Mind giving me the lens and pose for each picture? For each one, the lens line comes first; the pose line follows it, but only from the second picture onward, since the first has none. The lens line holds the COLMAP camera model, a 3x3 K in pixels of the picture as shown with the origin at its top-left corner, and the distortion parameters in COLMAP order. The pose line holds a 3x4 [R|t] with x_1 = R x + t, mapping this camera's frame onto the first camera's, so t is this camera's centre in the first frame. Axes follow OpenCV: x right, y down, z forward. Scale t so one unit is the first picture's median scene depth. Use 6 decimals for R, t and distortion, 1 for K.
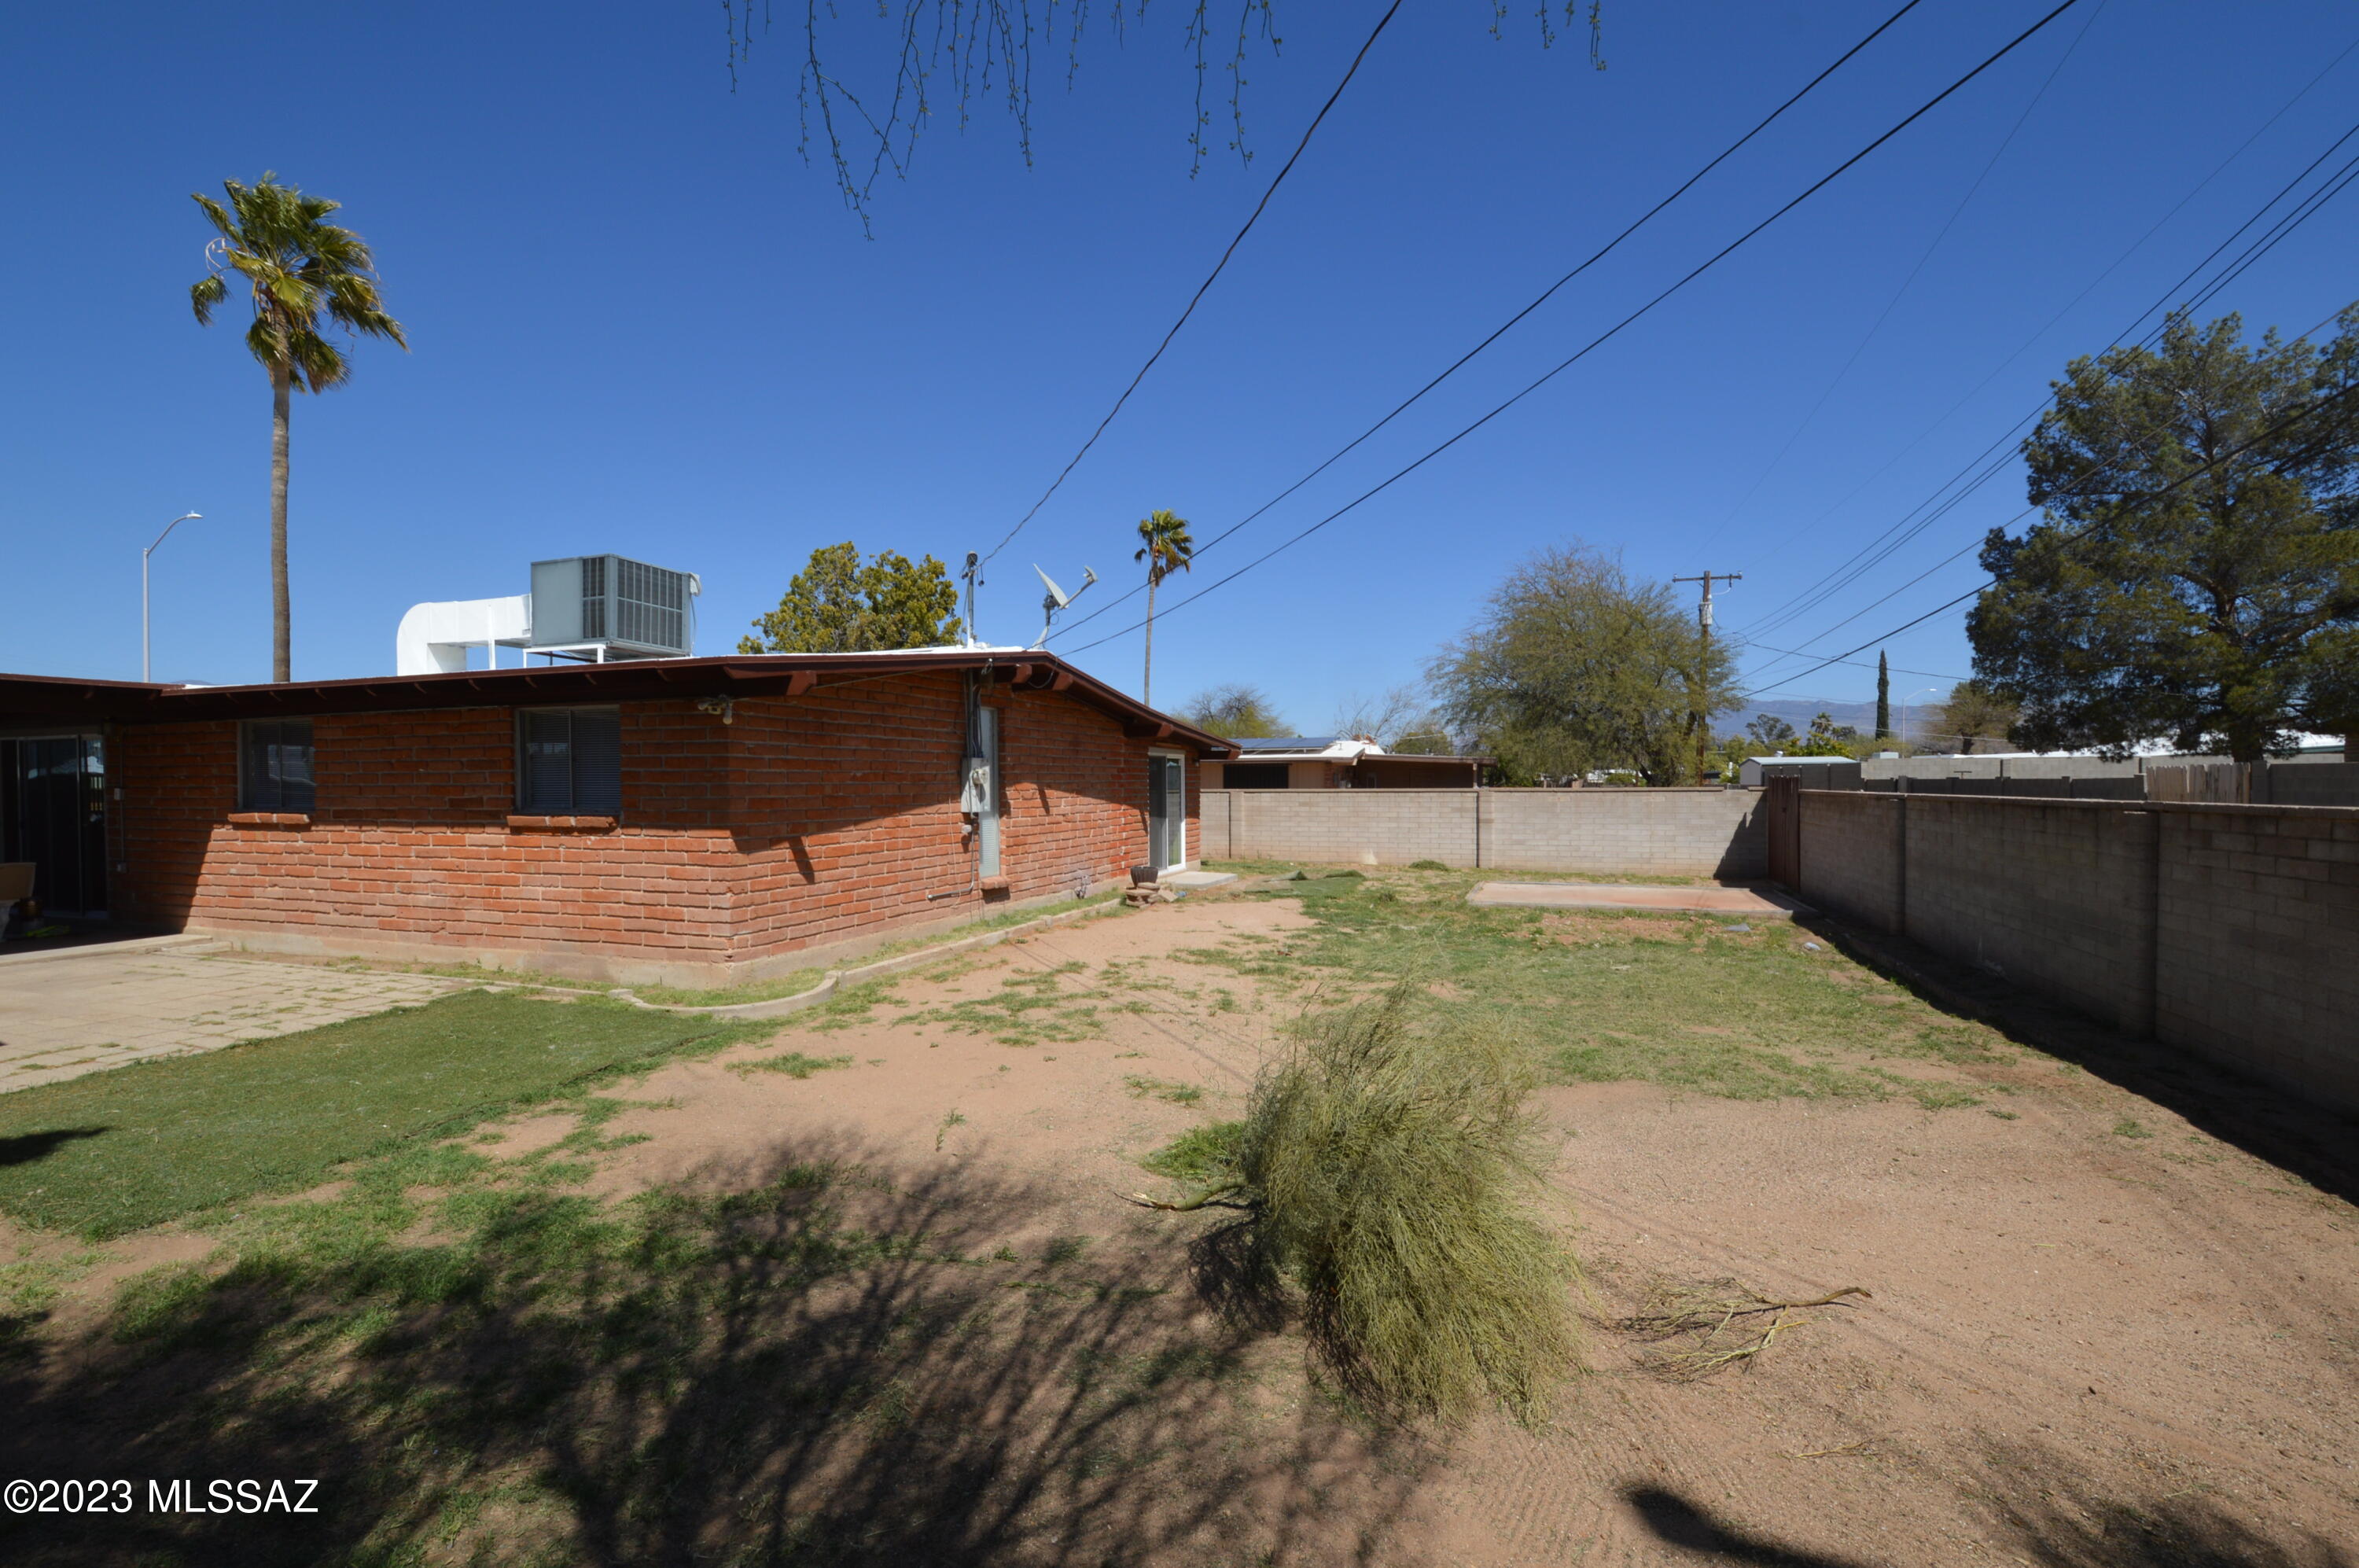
lens RADIAL K [[1048.5, 0, 1179.8], [0, 1048.5, 789.4], [0, 0, 1]] dist [0.000435, -0.000451]
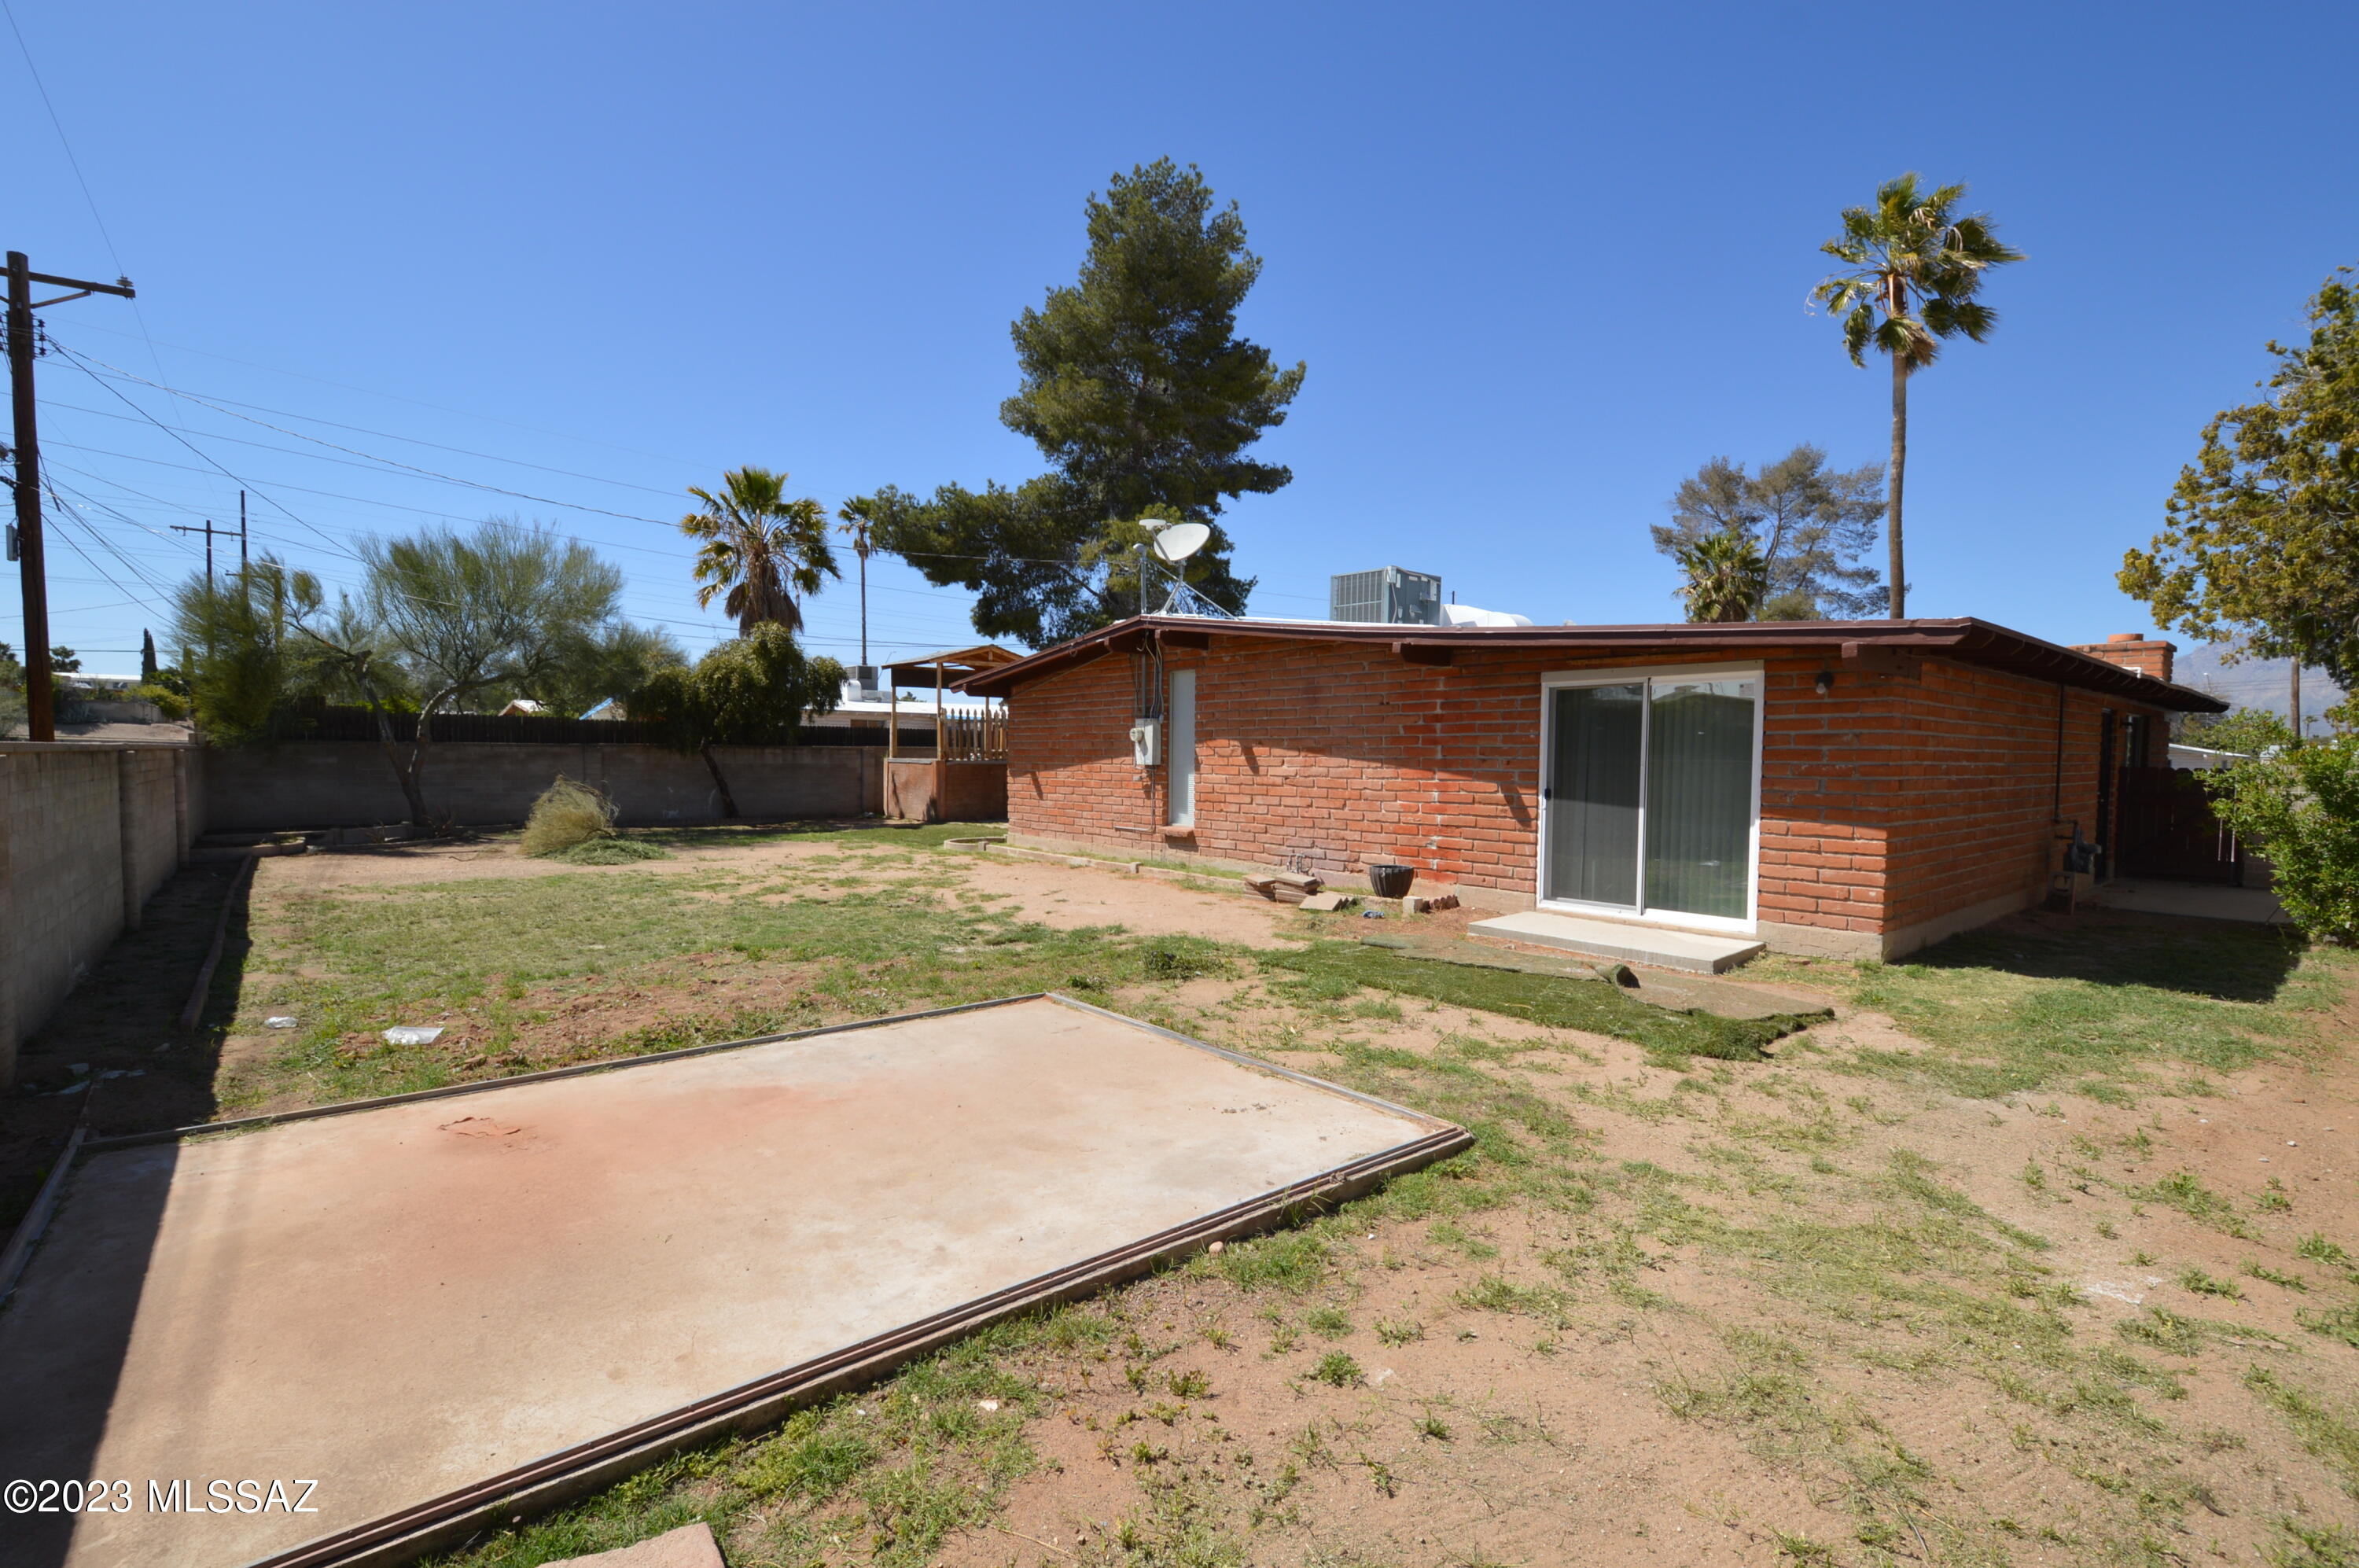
lens RADIAL K [[1048.5, 0, 1178.9], [0, 1048.5, 784.0], [0, 0, 1]] dist [0.000435, -0.000451]
pose [[-0.499397, 0.037251, -0.865572, 0.759581], [-0.002129, 0.999019, 0.044222, -0.008671], [0.866371, 0.023927, -0.498828, 1.530115]]
